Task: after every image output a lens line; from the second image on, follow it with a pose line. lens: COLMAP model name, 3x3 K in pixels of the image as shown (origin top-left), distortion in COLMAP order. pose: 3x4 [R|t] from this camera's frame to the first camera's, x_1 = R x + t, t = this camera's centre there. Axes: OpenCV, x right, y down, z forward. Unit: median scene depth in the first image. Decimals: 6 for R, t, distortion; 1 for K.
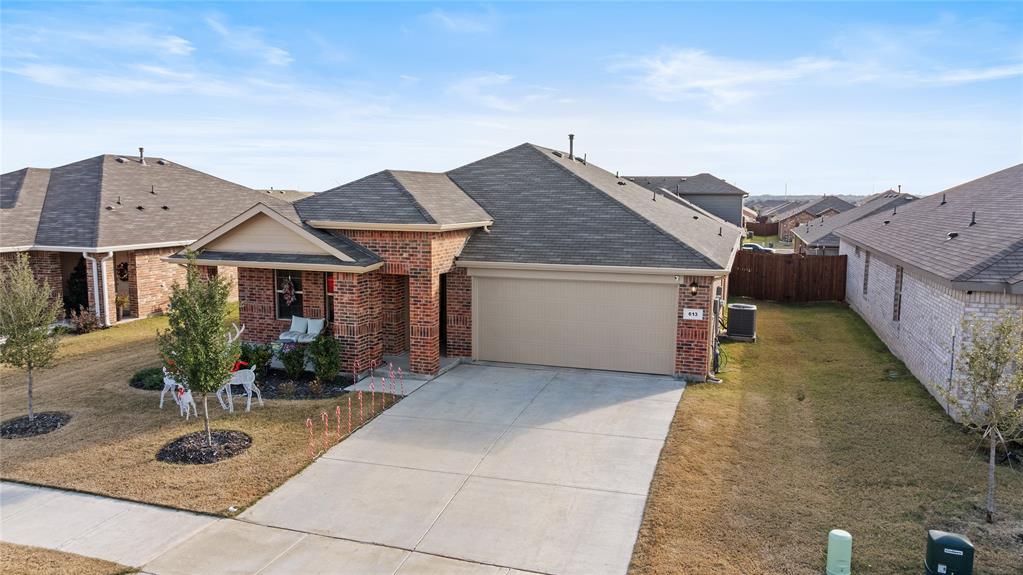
lens RADIAL K [[713.4, 0, 492.5], [0, 713.4, 291.0], [0, 0, 1]] dist [-0.050517, 0.050189]
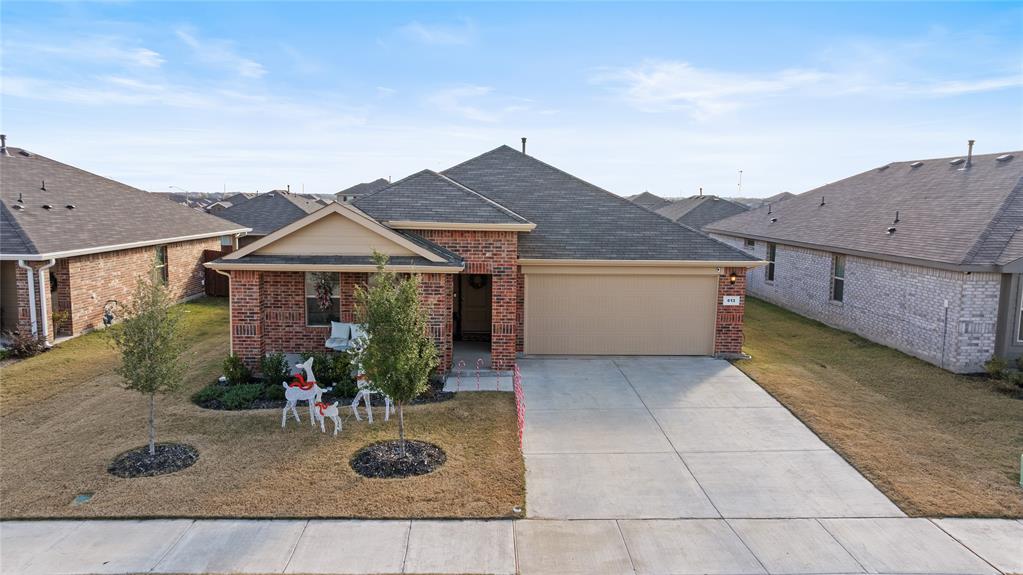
lens RADIAL K [[713.4, 0, 492.5], [0, 713.4, 291.0], [0, 0, 1]] dist [-0.050517, 0.050189]
pose [[0.944353, -0.037522, 0.326786, -0.454354], [0.036932, 0.999286, 0.008014, -0.006319], [-0.326853, 0.004501, 0.945064, 0.039598]]
